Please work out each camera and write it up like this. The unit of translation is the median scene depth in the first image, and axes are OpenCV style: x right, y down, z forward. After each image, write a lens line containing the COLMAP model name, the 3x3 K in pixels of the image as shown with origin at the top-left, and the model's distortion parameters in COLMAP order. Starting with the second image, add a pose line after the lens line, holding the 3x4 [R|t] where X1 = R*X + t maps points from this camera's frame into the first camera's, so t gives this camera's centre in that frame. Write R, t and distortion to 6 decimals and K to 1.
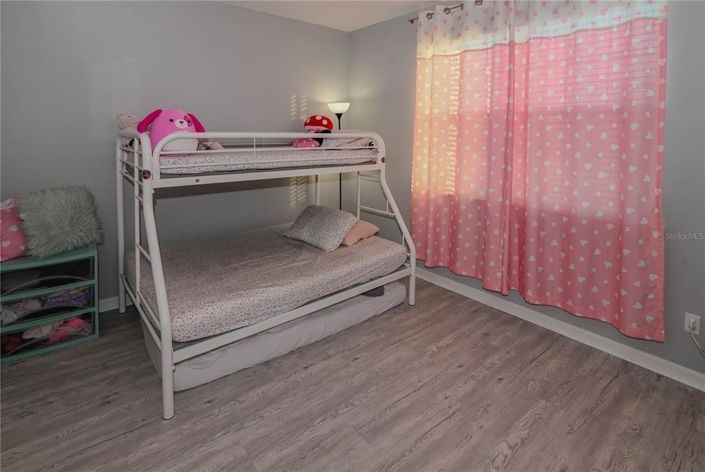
lens RADIAL K [[348.0, 0, 352.5], [0, 348.0, 236.0], [0, 0, 1]] dist [0.000035, -0.000013]
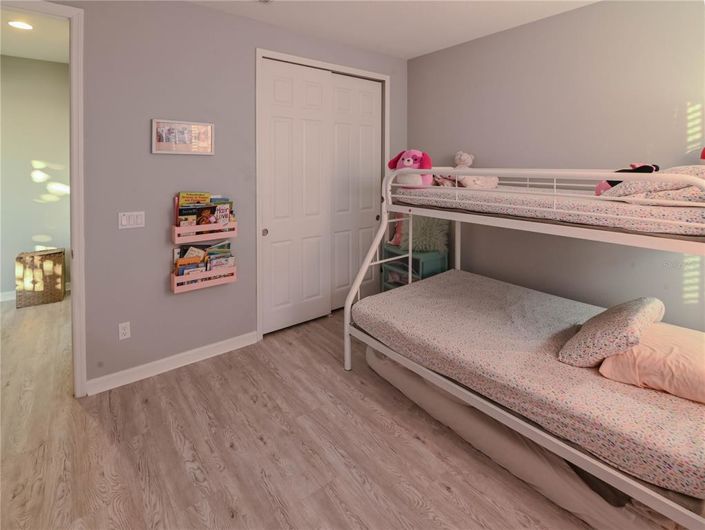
lens RADIAL K [[382.7, 0, 352.5], [0, 382.7, 265.0], [0, 0, 1]] dist [-0.000522, -0.000056]
pose [[-0.069643, 0.243108, -0.967496, 0.847486], [-0.289398, 0.923219, 0.252814, -0.259353], [0.954672, 0.297598, 0.006059, 0.870542]]
